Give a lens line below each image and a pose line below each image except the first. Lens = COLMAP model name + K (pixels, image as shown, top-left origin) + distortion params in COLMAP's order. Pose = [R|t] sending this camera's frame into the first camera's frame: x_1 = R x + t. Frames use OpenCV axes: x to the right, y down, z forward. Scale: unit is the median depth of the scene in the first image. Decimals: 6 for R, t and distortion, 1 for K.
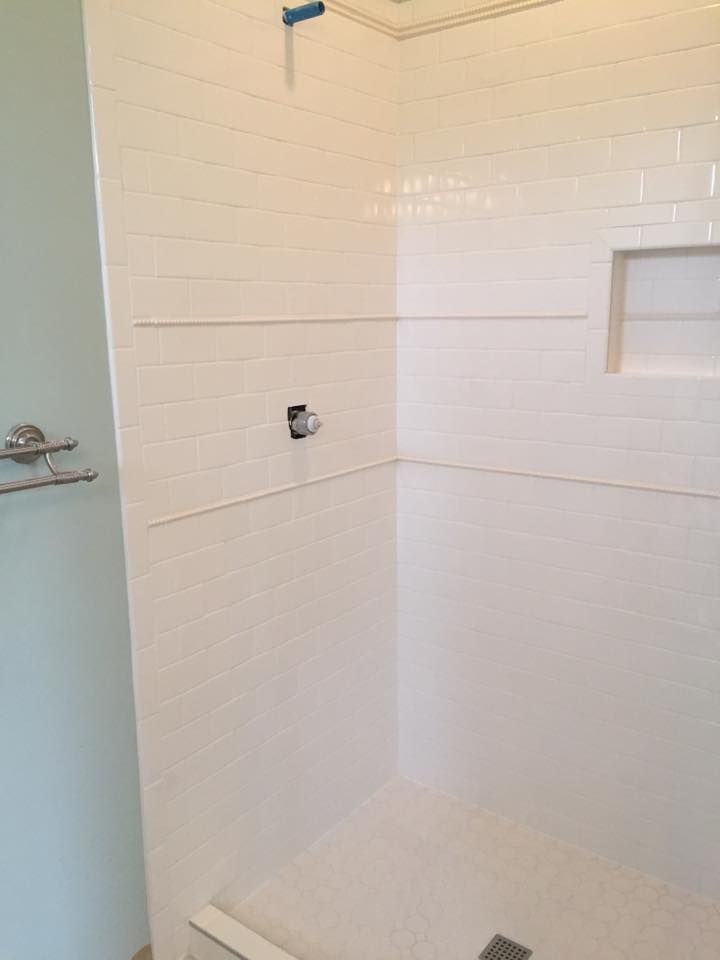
lens RADIAL K [[832.8, 0, 360.0], [0, 832.8, 480.0], [0, 0, 1]] dist [0.074841, -0.087522]
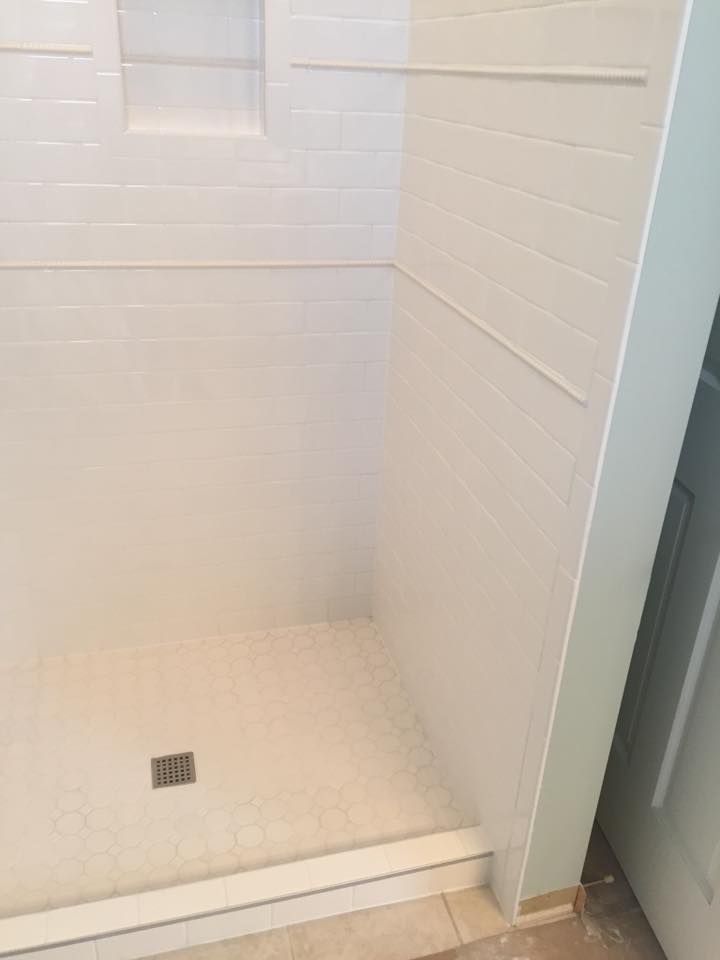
lens RADIAL K [[832.8, 0, 360.0], [0, 832.8, 480.0], [0, 0, 1]] dist [0.074841, -0.087522]
pose [[0.604714, -0.317604, 0.730376, -0.294005], [0.100977, 0.940221, 0.325251, -0.050580], [-0.790015, -0.122933, 0.600635, 0.272501]]
